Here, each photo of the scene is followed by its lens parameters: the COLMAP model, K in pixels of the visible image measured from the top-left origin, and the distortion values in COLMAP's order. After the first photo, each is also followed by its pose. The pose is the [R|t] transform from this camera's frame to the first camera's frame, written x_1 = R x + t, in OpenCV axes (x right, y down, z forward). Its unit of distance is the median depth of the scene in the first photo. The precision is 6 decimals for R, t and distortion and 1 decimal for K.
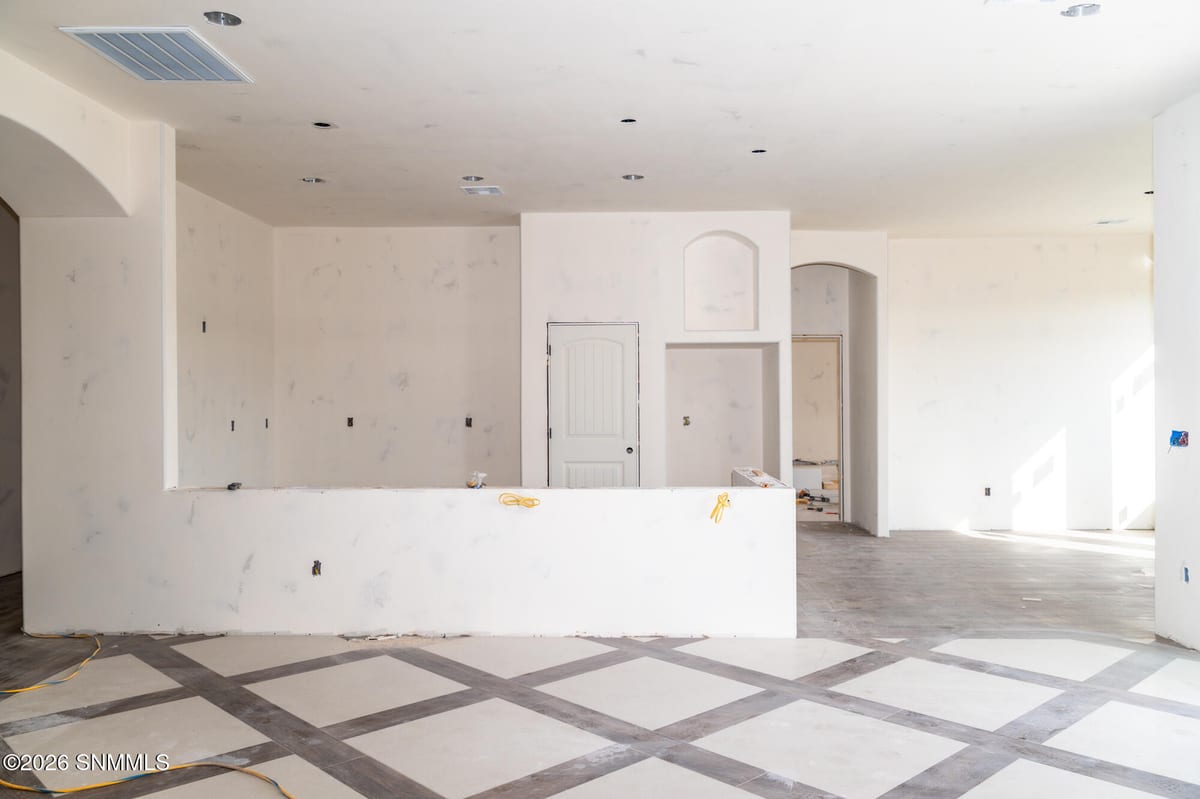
lens RADIAL K [[941.3, 0, 604.9], [0, 941.3, 401.7], [0, 0, 1]] dist [0.005967, -0.016853]
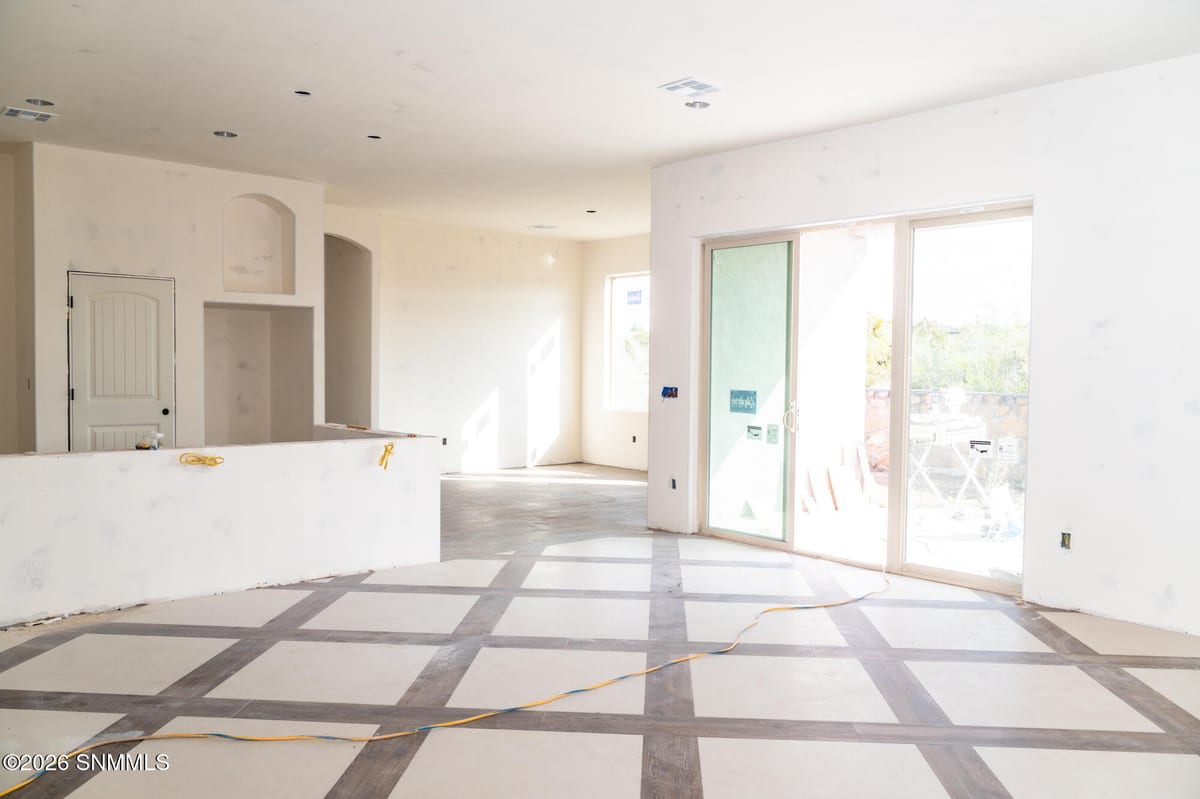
lens RADIAL K [[941.3, 0, 604.9], [0, 941.3, 401.0], [0, 0, 1]] dist [0.005967, -0.016853]
pose [[0.729711, -0.012736, 0.683638, -0.402141], [-0.013140, 0.999381, 0.032645, 0.004993], [-0.683630, -0.032804, 0.729091, -0.005111]]
